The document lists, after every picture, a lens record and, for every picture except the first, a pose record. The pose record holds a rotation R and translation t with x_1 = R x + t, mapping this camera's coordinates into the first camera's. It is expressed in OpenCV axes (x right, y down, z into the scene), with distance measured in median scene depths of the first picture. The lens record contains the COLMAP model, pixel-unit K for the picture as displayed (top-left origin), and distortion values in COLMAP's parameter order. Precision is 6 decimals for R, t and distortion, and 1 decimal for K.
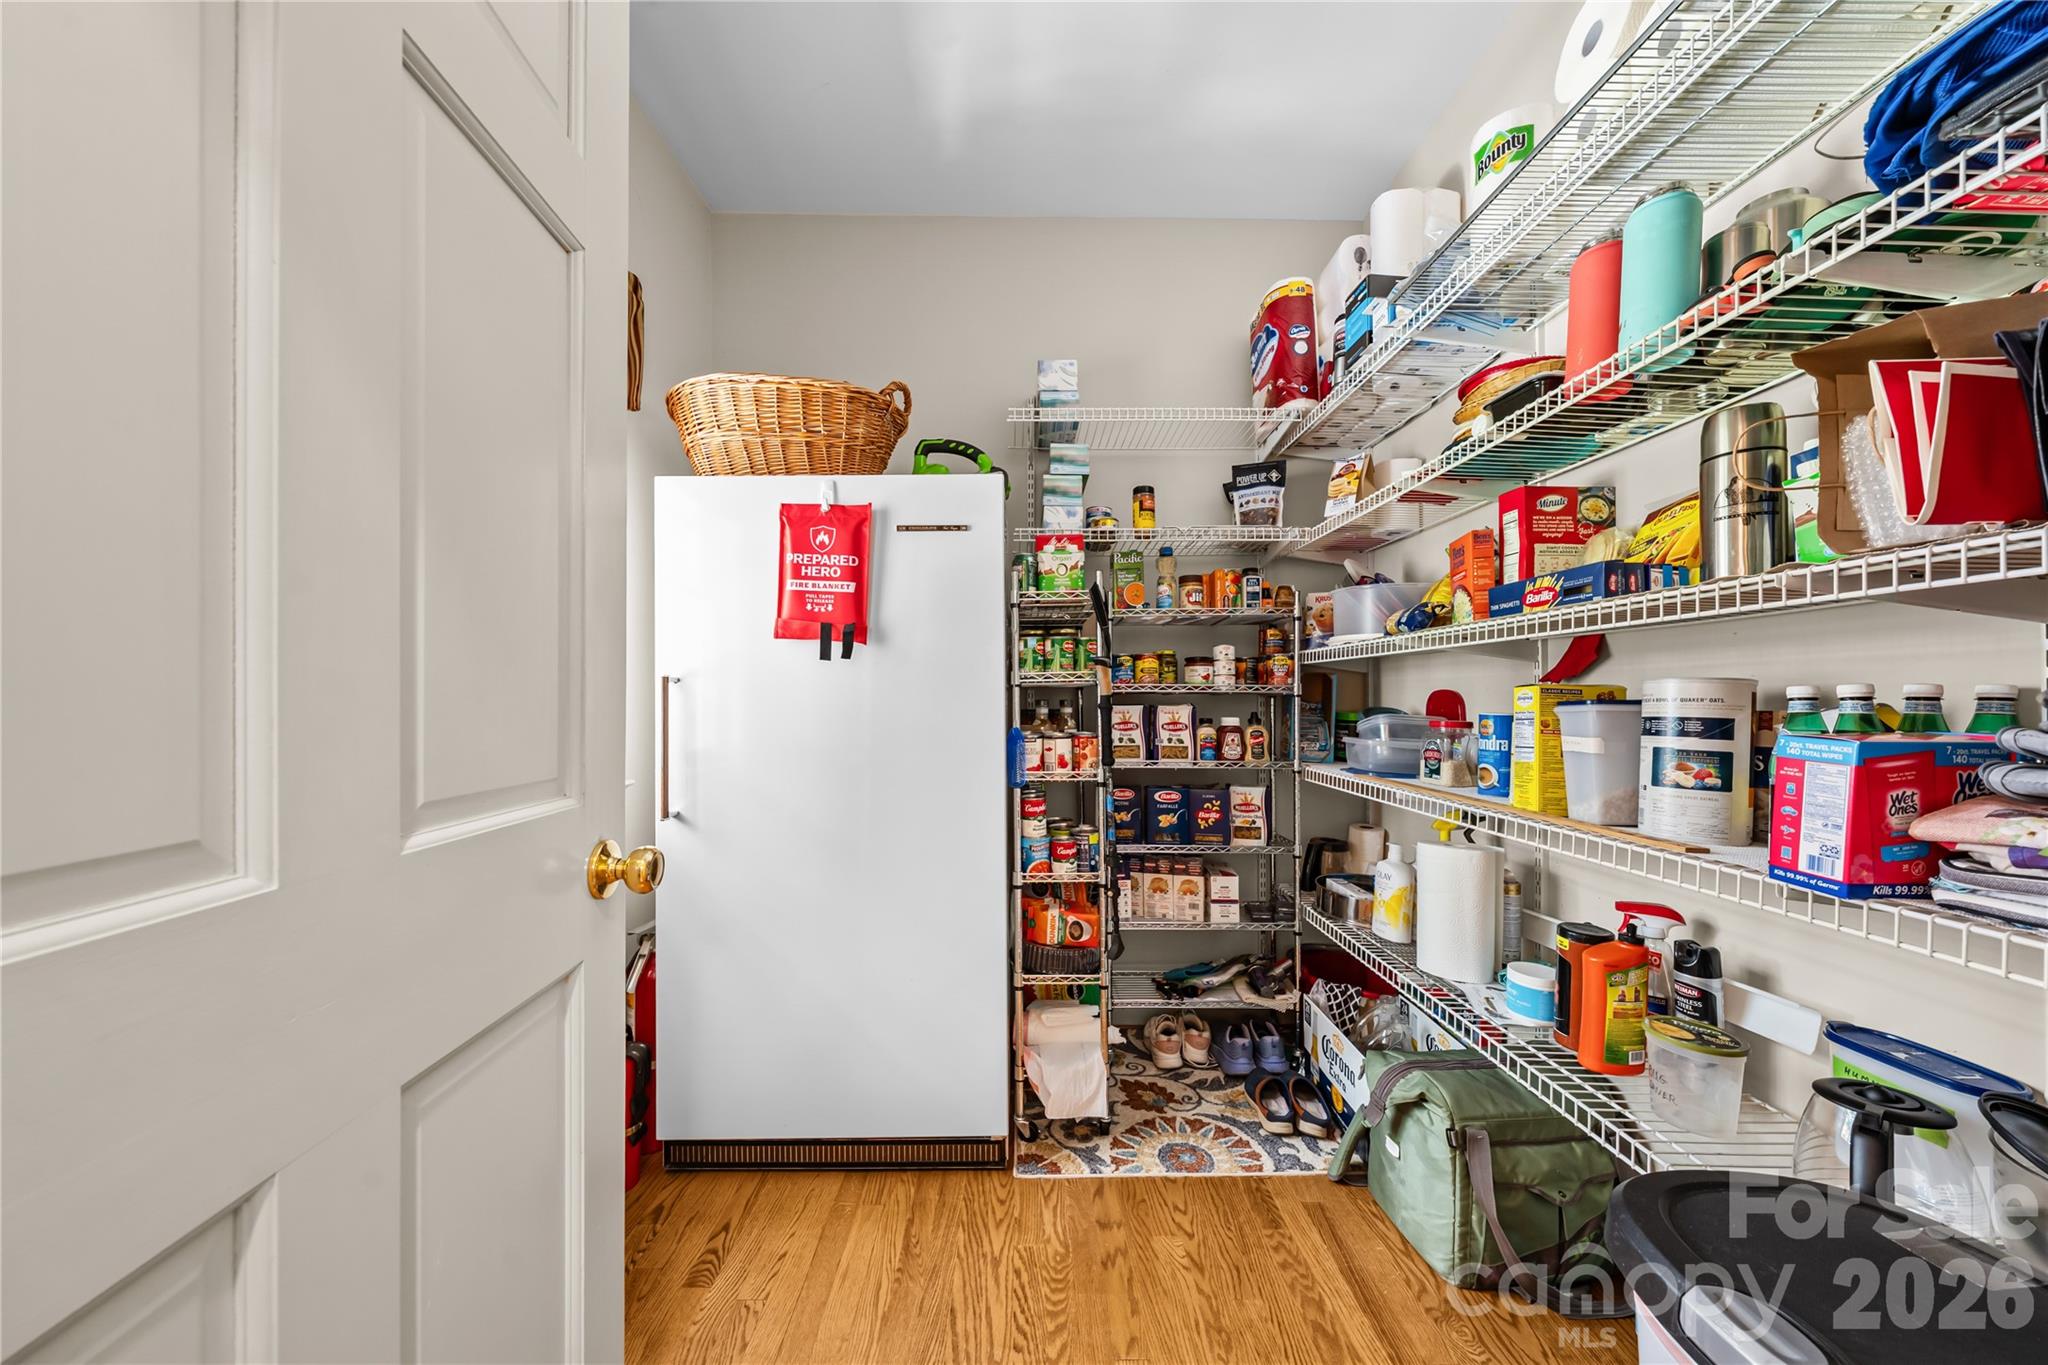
lens RADIAL K [[706.7, 0, 1021.7], [0, 706.7, 689.4], [0, 0, 1]] dist [-0.000870, 0.000054]
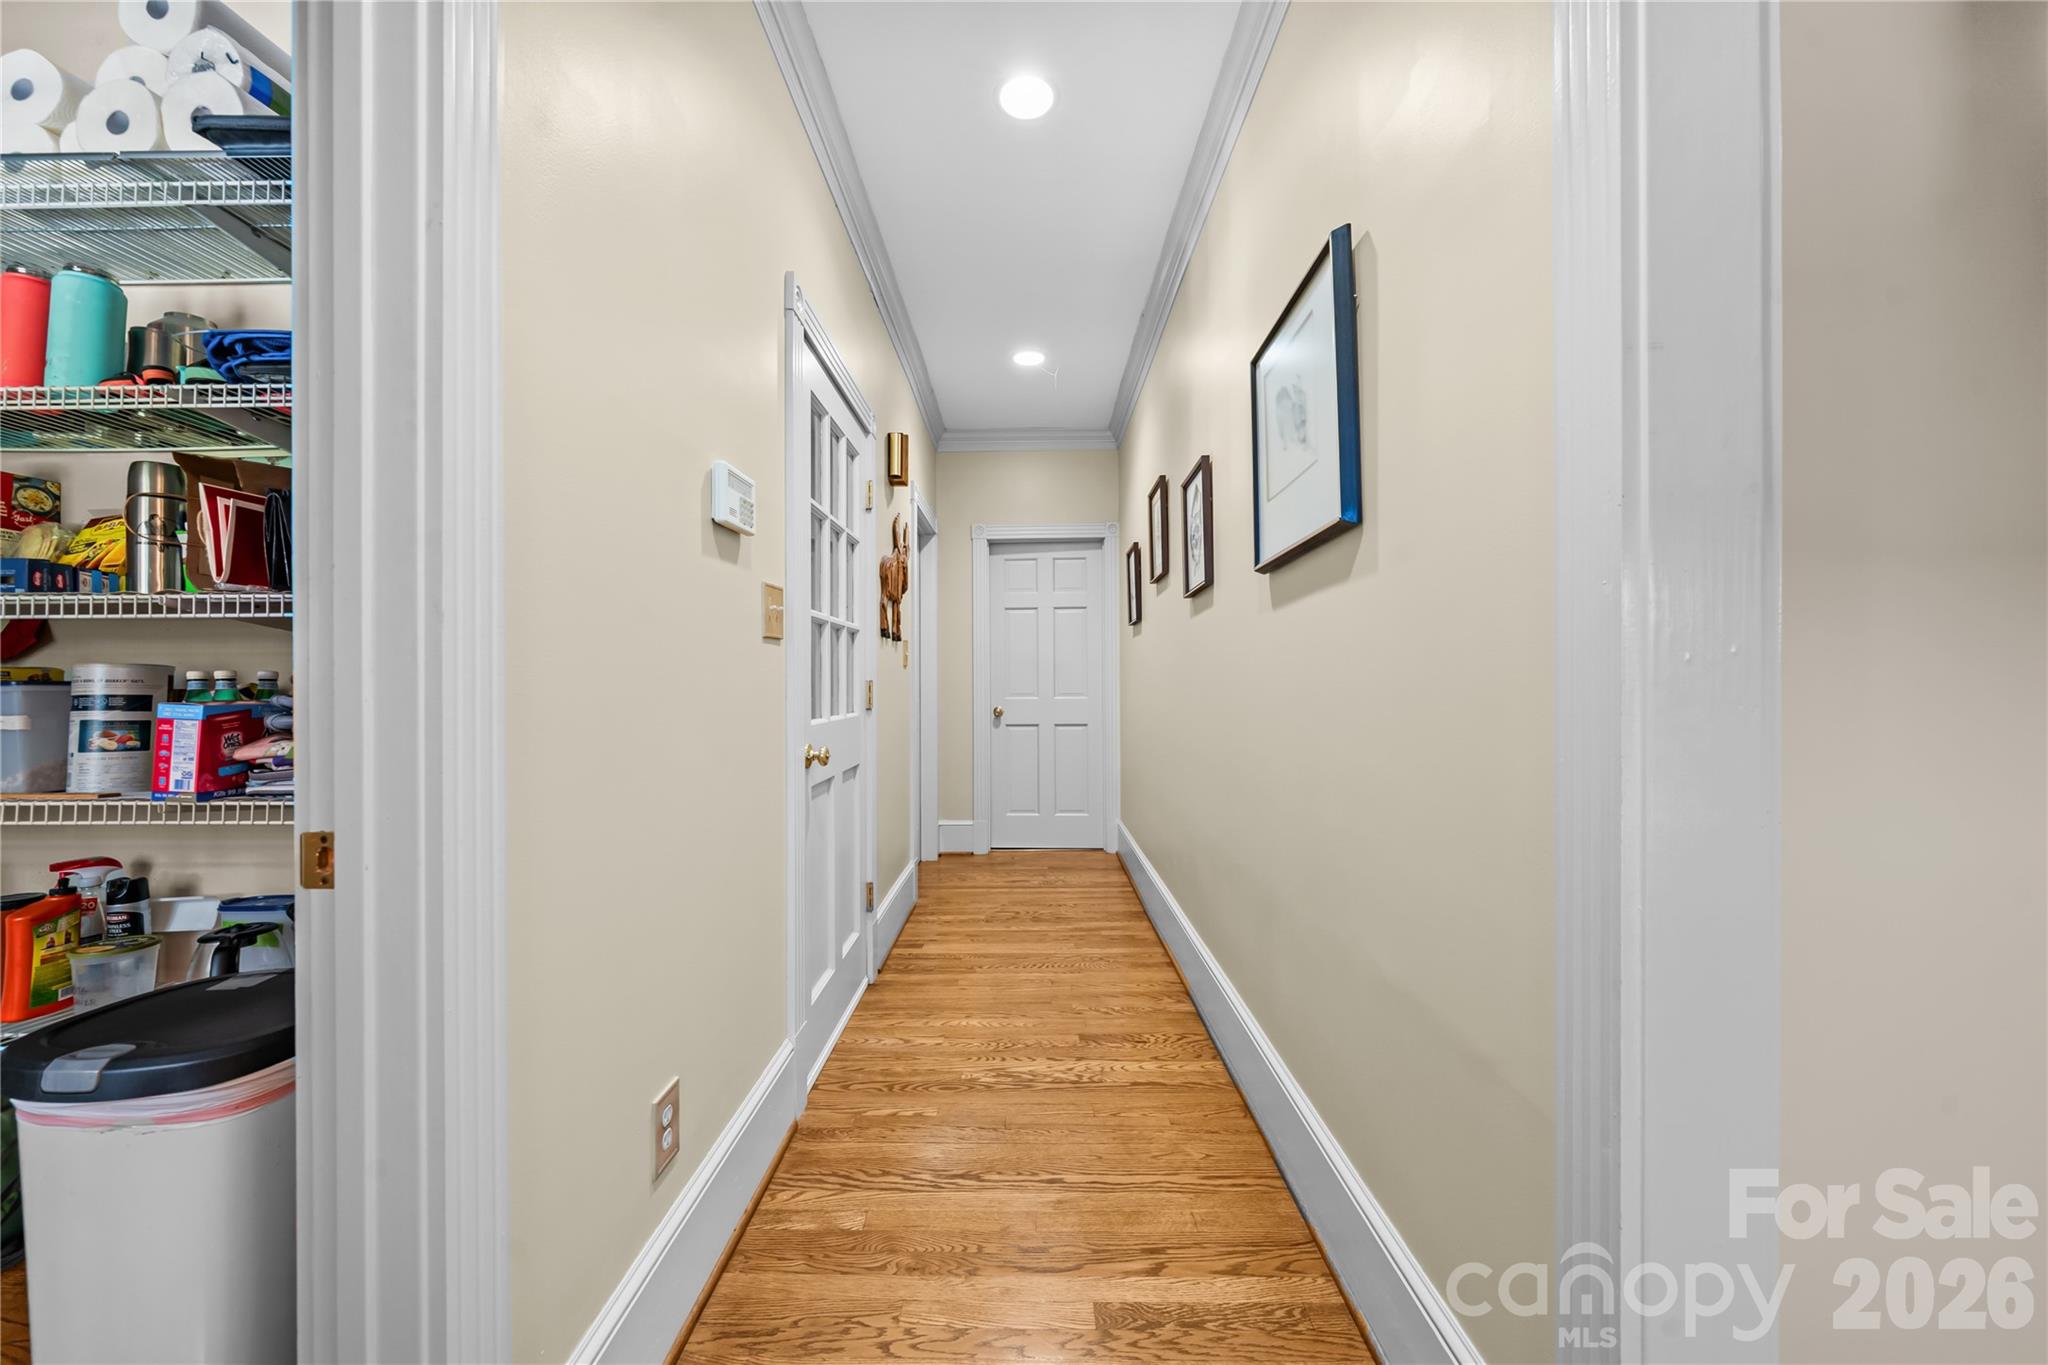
lens RADIAL K [[749.7, 0, 1024.0], [0, 749.7, 682.5], [0, 0, 1]] dist [-0.001644, -0.000188]
pose [[0.012405, 0.000235, 0.999923, -0.364186], [-0.012739, 0.999919, -0.000077, -0.002814], [-0.999842, -0.012737, 0.012407, -0.632701]]
